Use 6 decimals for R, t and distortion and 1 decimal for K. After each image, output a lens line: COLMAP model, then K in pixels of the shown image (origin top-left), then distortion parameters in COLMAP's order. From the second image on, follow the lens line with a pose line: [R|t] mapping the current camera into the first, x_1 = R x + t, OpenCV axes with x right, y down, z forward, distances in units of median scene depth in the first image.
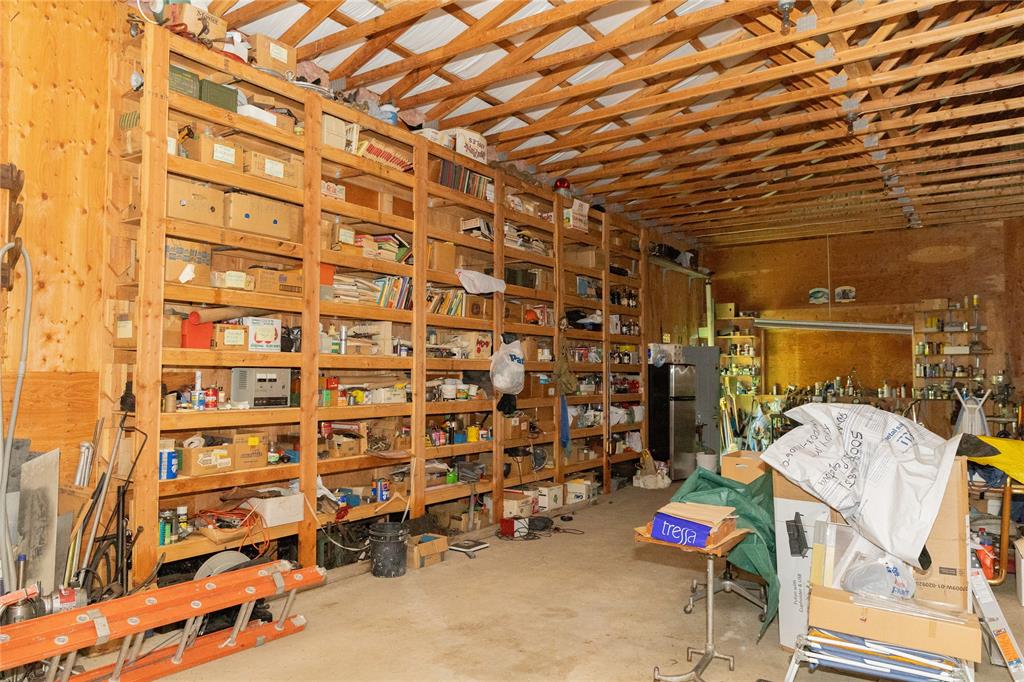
lens RADIAL K [[692.4, 0, 505.5], [0, 692.4, 339.1], [0, 0, 1]] dist [0.011582, 0.003096]
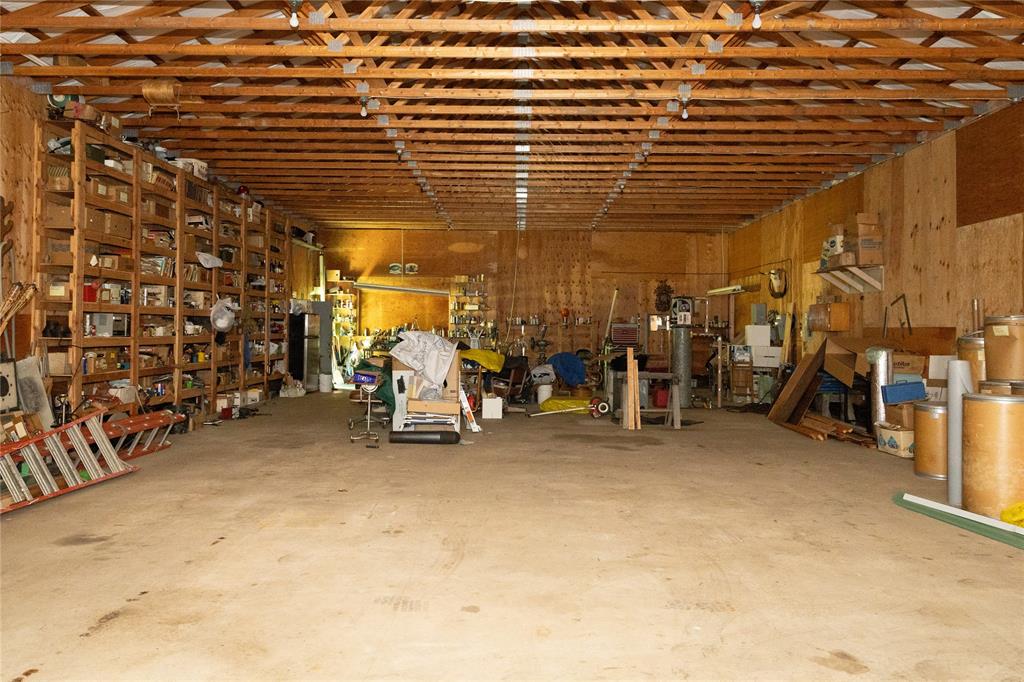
lens RADIAL K [[692.4, 0, 509.5], [0, 692.4, 335.1], [0, 0, 1]] dist [0.011582, 0.003096]
pose [[0.819418, -0.005152, 0.573173, -0.287173], [-0.033485, 0.997822, 0.056840, -0.018750], [-0.572217, -0.065768, 0.817461, -0.518255]]
